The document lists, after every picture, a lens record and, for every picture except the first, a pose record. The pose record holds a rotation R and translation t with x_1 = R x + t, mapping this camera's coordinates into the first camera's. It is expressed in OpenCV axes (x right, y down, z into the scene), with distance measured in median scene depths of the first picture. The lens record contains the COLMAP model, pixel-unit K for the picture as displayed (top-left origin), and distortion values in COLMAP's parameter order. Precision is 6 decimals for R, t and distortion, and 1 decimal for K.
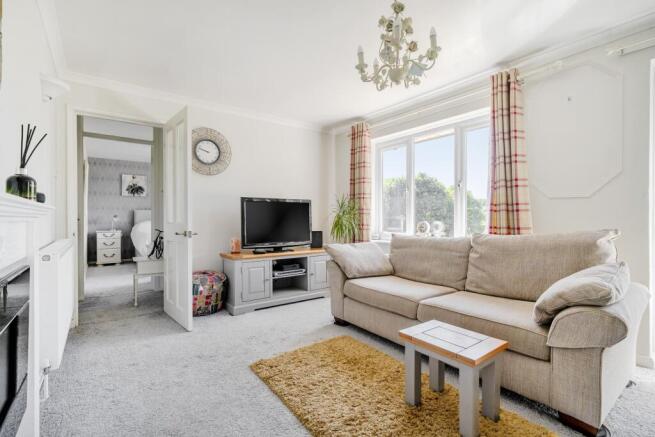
lens RADIAL K [[302.8, 0, 327.5], [0, 302.8, 218.5], [0, 0, 1]] dist [-0.001223, -0.000288]
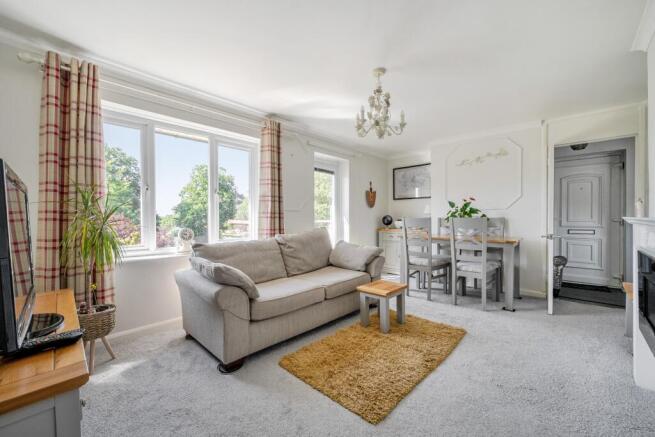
lens RADIAL K [[262.1, 0, 326.9], [0, 262.1, 218.7], [0, 0, 1]] dist [-0.000658, -0.000006]
pose [[-0.149913, 0.002834, 0.988695, -0.535917], [0.009160, 0.999957, -0.001477, -0.013345], [-0.988657, 0.008835, -0.149932, 0.737775]]
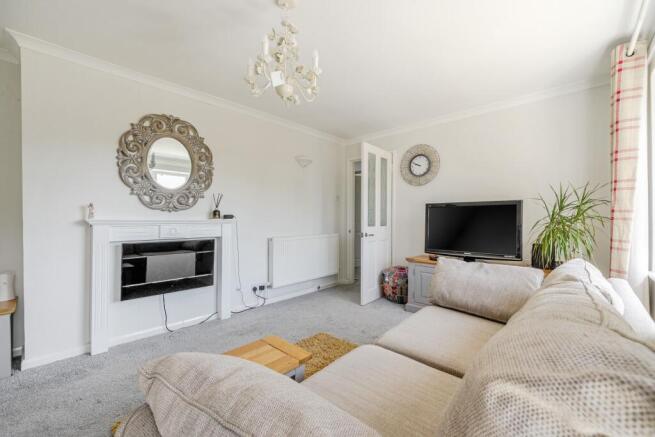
lens RADIAL K [[274.8, 0, 327.5], [0, 274.8, 218.5], [0, 0, 1]] dist [-0.002239, -0.000289]
pose [[0.186748, 0.000412, -0.982408, 0.589565], [-0.002536, 0.999997, -0.000063, -0.018247], [0.982405, 0.002504, 0.186749, 0.484432]]
